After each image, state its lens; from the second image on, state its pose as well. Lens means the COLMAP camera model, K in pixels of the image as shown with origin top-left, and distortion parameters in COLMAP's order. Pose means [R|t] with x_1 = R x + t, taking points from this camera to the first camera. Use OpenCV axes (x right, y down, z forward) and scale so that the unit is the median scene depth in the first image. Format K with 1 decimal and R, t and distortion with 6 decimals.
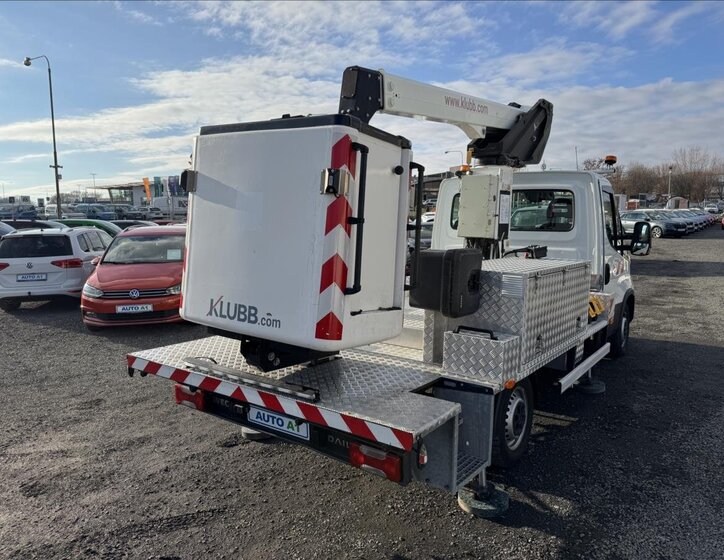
lens RADIAL K [[526.6, 0, 362.0], [0, 526.6, 280.0], [0, 0, 1]] dist [0.211377, -0.416262]
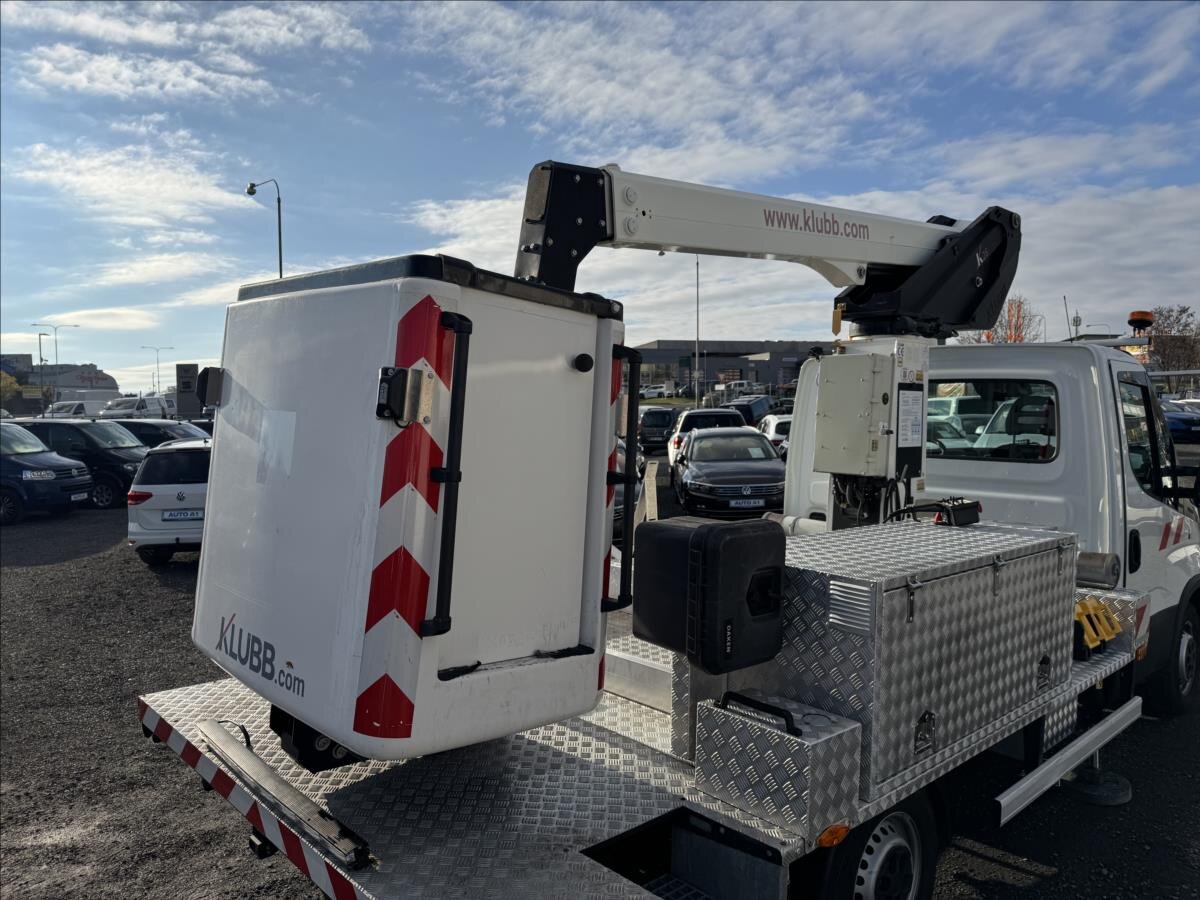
lens RADIAL K [[844.8, 0, 603.1], [0, 844.8, 449.6], [0, 0, 1]] dist [0.086738, -0.114164]
pose [[0.981861, 0.004994, -0.189537, 0.171958], [-0.017704, 0.997700, -0.065426, -0.057871], [0.188775, 0.067595, 0.979691, 0.192251]]
